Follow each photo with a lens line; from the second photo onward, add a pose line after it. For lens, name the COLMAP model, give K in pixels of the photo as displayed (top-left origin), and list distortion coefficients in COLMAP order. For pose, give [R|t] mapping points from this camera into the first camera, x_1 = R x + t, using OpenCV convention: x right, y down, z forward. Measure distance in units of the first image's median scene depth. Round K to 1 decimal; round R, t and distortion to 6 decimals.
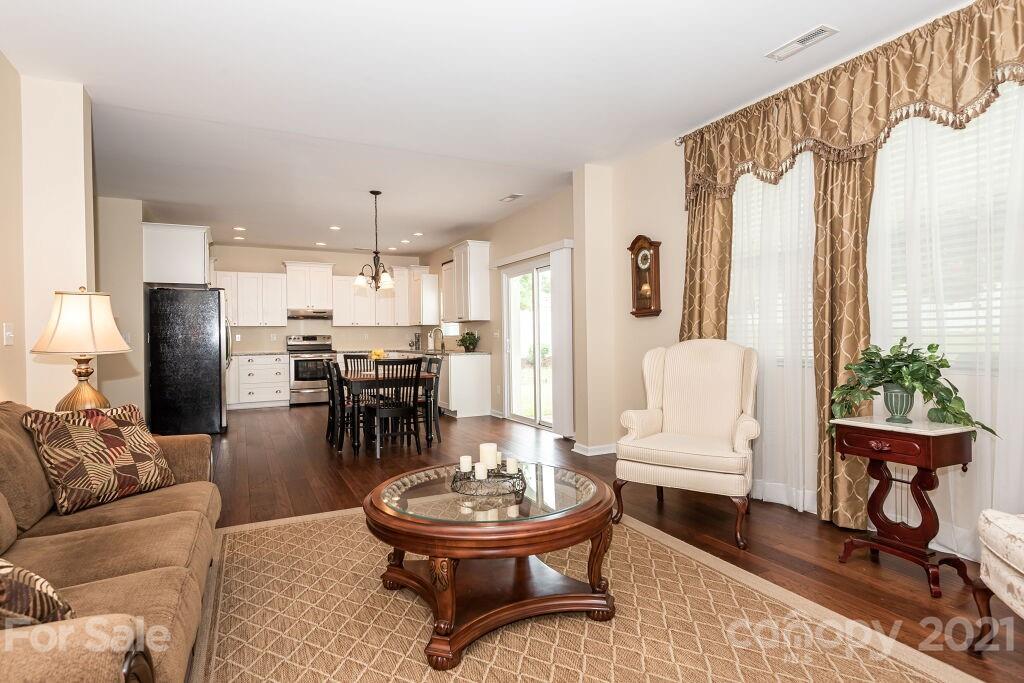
lens RADIAL K [[538.3, 0, 487.9], [0, 538.3, 338.2], [0, 0, 1]] dist [0.016448, -0.000823]
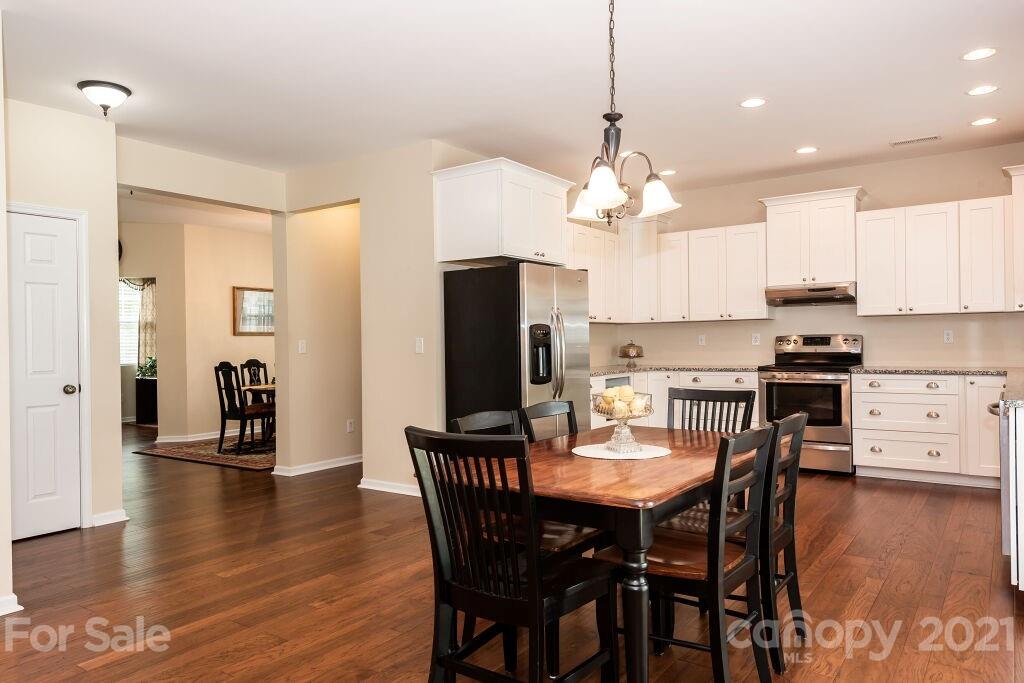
lens RADIAL K [[683.4, 0, 520.9], [0, 683.4, 344.6], [0, 0, 1]] dist [0.015429, -0.003118]
pose [[0.507639, 0.011144, -0.861498, 0.170120], [0.007153, 0.999827, 0.017148, -0.017393], [0.861540, -0.014867, 0.507471, 0.779678]]
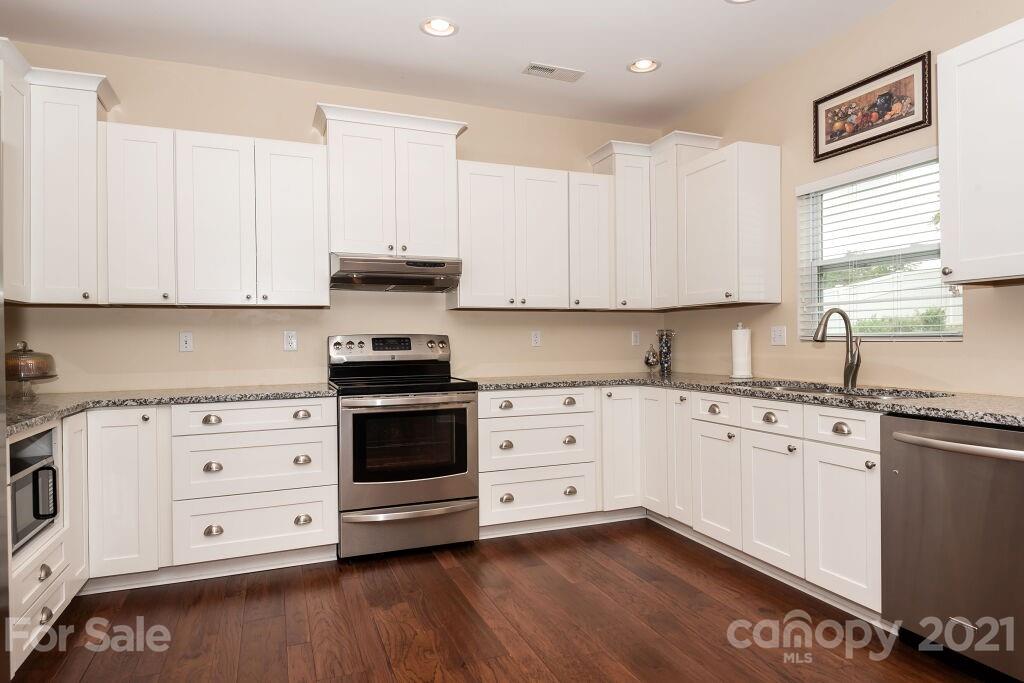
lens RADIAL K [[588.7, 0, 504.0], [0, 588.7, 342.5], [0, 0, 1]] dist [0.014549, -0.004000]
pose [[0.998153, 0.003855, -0.060632, -0.435924], [-0.003612, 0.999985, 0.004126, -0.003717], [0.060647, -0.003900, 0.998152, 1.158240]]
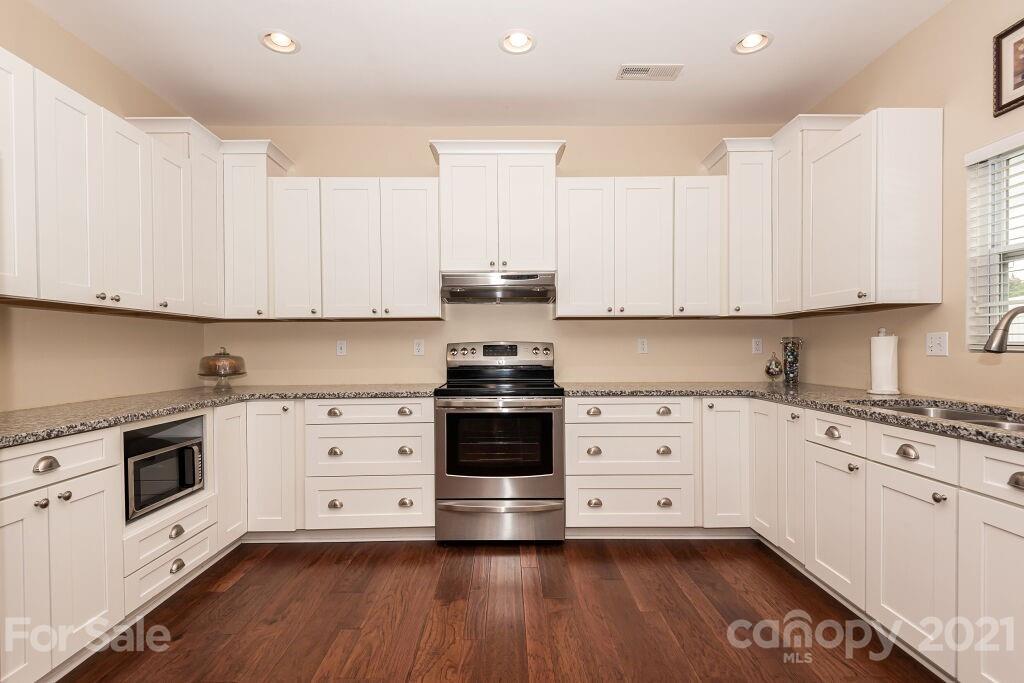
lens RADIAL K [[455.7, 0, 508.4], [0, 455.7, 354.0], [0, 0, 1]] dist [0.013865, -0.007446]
pose [[0.913704, 0.014521, -0.406122, -0.355360], [-0.006948, 0.999774, 0.020115, -0.006298], [0.406322, -0.015557, 0.913598, 1.299609]]
